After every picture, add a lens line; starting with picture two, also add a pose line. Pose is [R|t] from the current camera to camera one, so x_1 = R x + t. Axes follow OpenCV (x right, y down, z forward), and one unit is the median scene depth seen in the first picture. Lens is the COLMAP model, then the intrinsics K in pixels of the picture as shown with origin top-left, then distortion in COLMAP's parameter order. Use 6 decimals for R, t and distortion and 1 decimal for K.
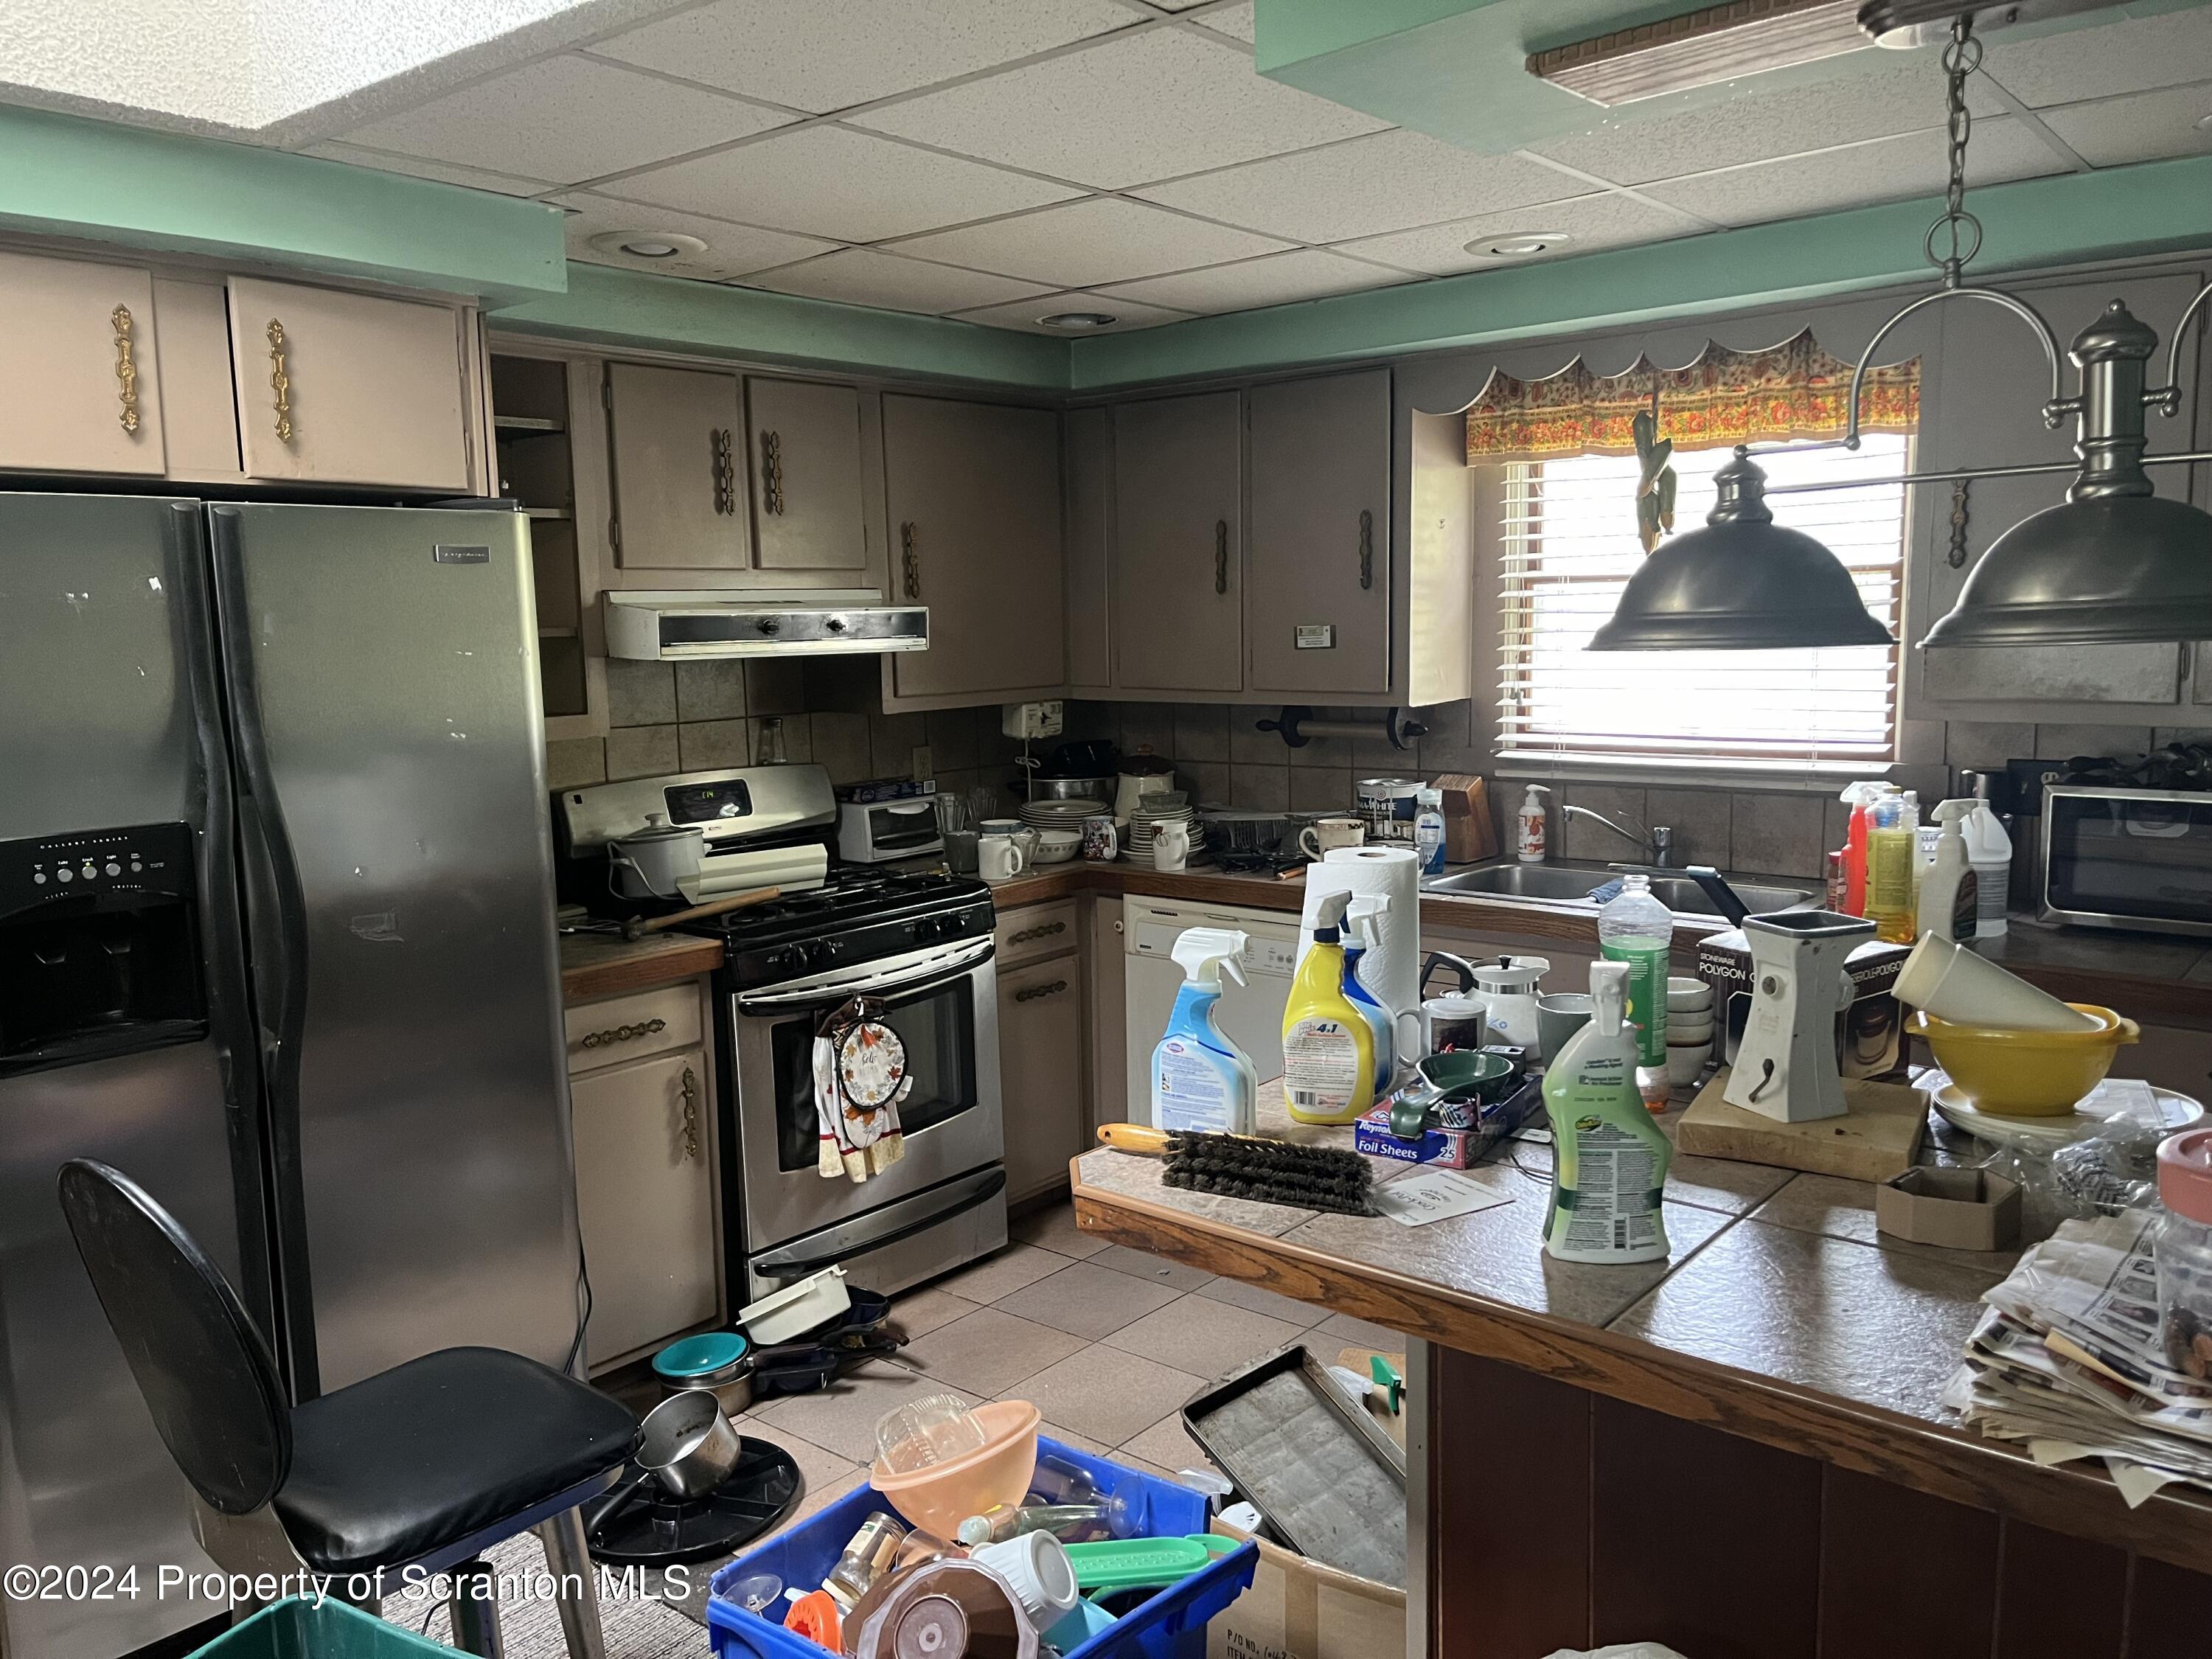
lens RADIAL K [[1689.6, 0, 1106.3], [0, 1689.6, 833.2], [0, 0, 1]] dist [0.059646, -0.067152]
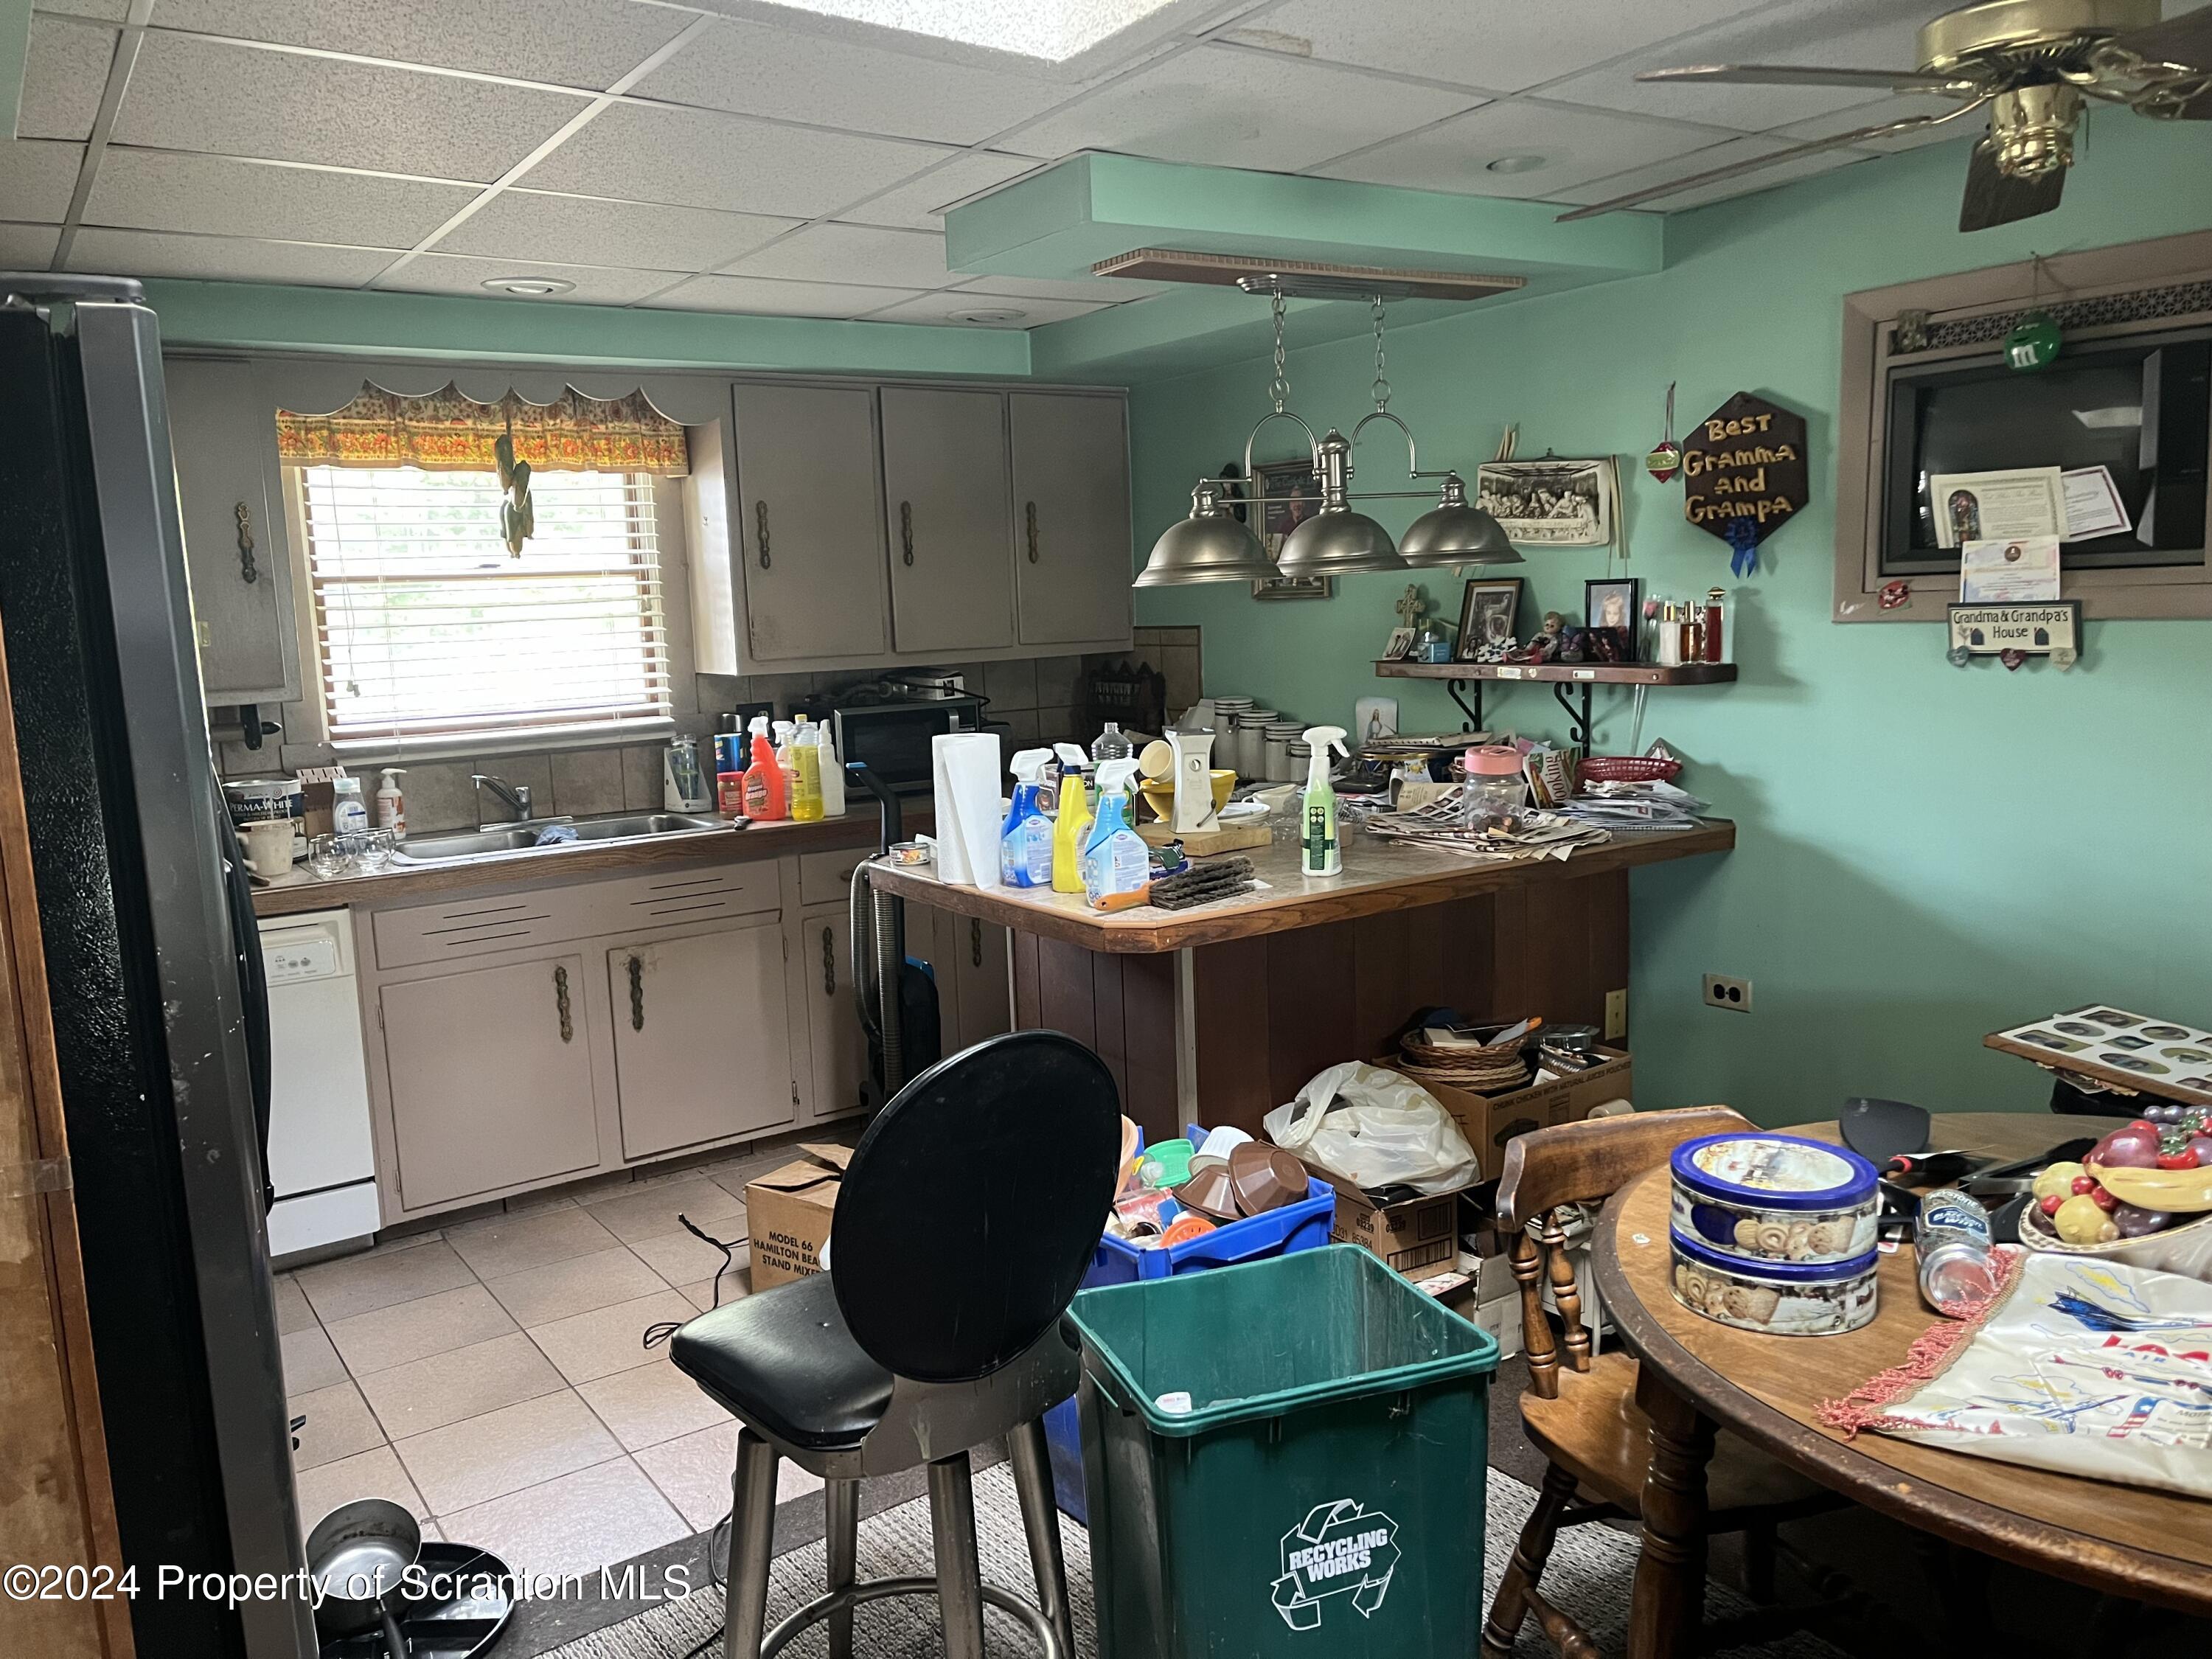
lens RADIAL K [[1689.6, 0, 1105.8], [0, 1689.6, 831.7], [0, 0, 1]] dist [0.059646, -0.067152]
pose [[0.271770, -0.122459, 0.954539, -0.708044], [0.162224, 0.983507, 0.079988, -0.001949], [-0.948591, 0.133111, 0.287154, 0.280140]]
